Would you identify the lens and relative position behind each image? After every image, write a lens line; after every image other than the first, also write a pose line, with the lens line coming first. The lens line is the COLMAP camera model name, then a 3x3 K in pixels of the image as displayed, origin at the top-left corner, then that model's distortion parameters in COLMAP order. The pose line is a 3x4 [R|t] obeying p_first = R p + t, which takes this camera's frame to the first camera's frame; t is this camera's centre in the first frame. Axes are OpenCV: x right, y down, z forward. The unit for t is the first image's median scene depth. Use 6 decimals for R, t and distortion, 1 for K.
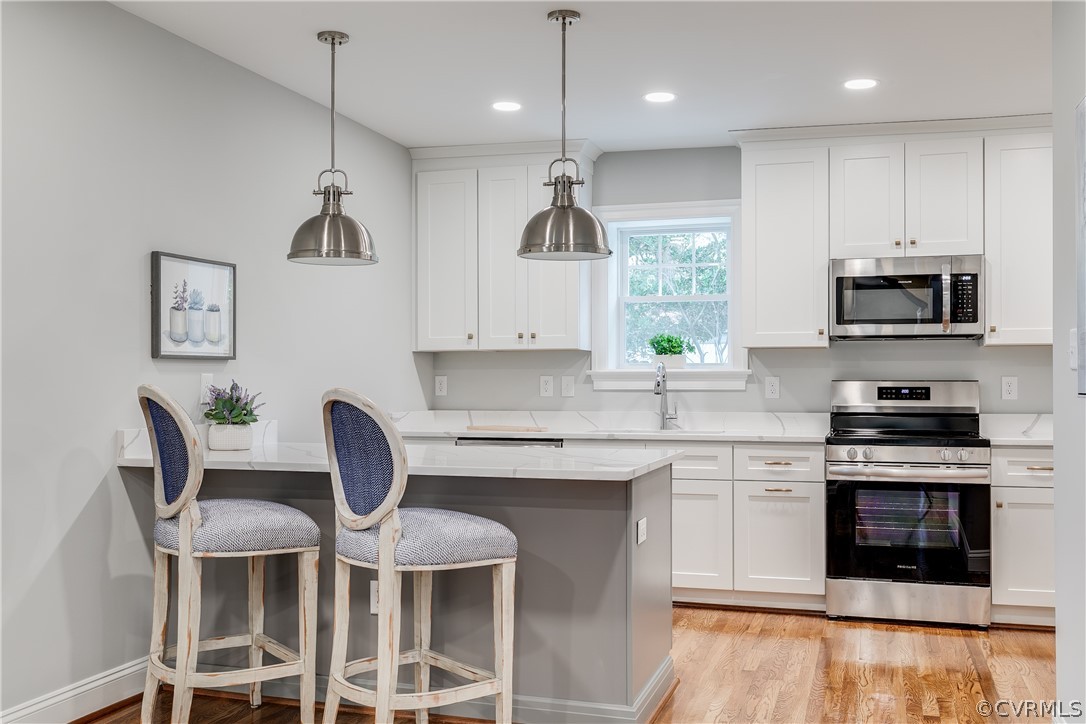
lens RADIAL K [[1081.6, 0, 543.1], [0, 1081.6, 371.9], [0, 0, 1]] dist [0.004958, 0.000000]
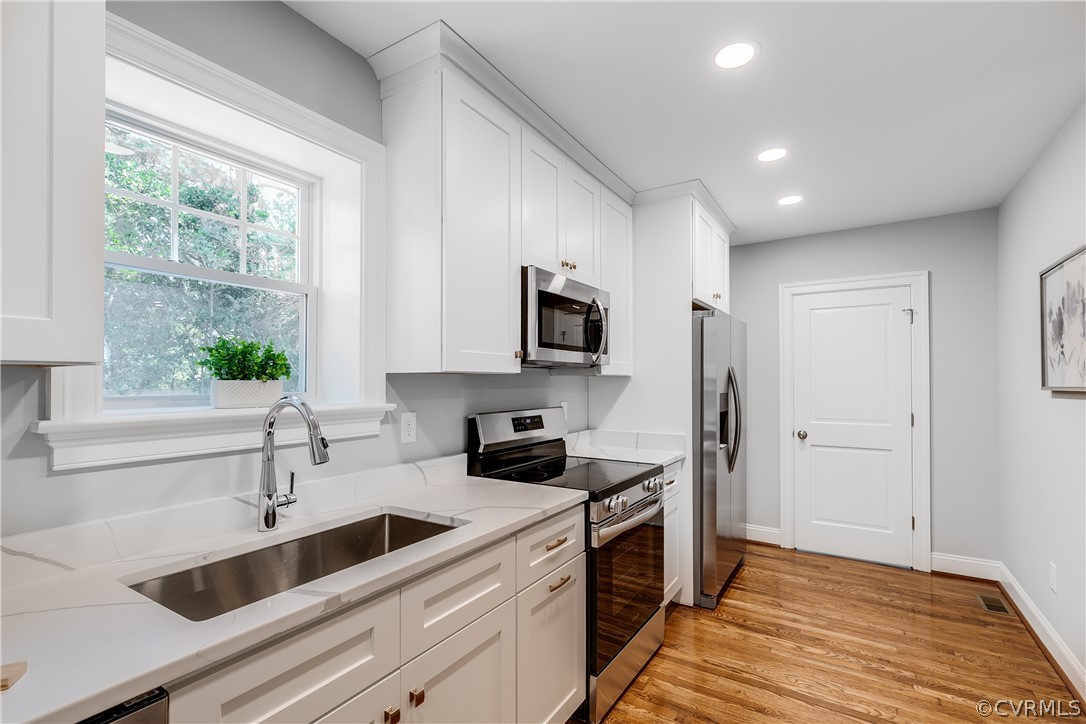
lens RADIAL K [[498.0, 0, 539.0], [0, 498.0, 369.4], [0, 0, 1]] dist [0.015106, -0.000093]
pose [[0.280949, 0.021085, 0.959491, -0.112872], [-0.005403, 0.999778, -0.020388, -0.024338], [-0.959707, 0.000544, 0.281001, 1.129529]]
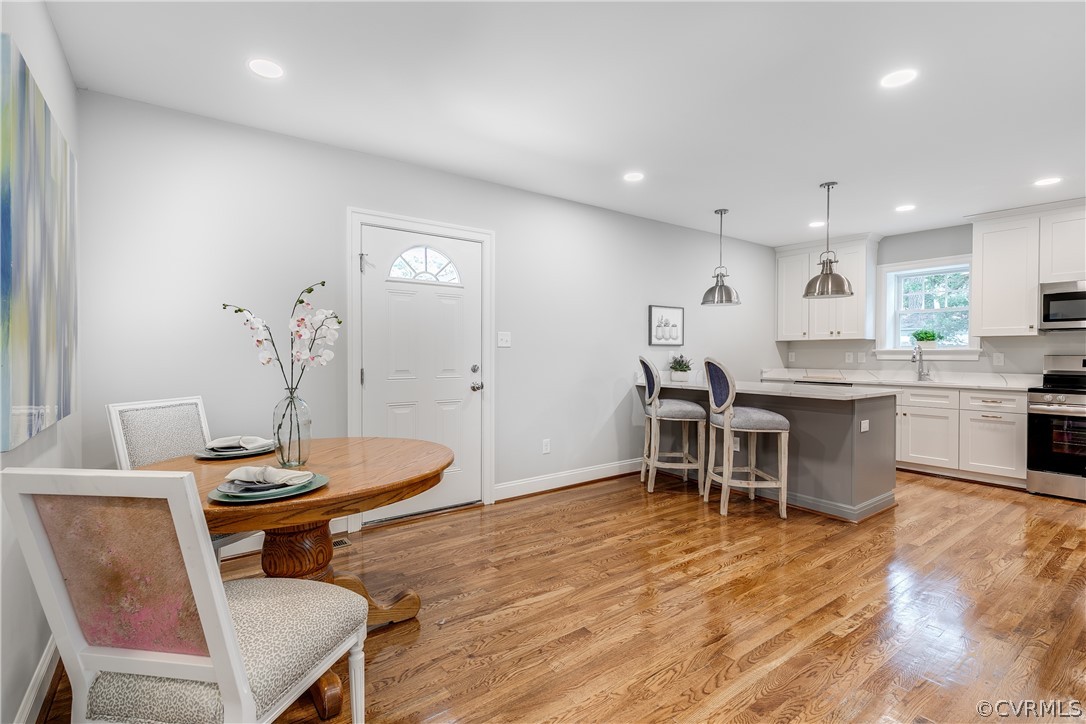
lens RADIAL K [[498.0, 0, 536.3], [0, 498.0, 352.5], [0, 0, 1]] dist [0.015106, -0.000093]
pose [[0.801462, 0.001498, -0.598044, 0.137717], [0.000884, 0.999993, 0.003690, 0.000220], [0.598045, -0.003486, 0.801455, -0.134696]]
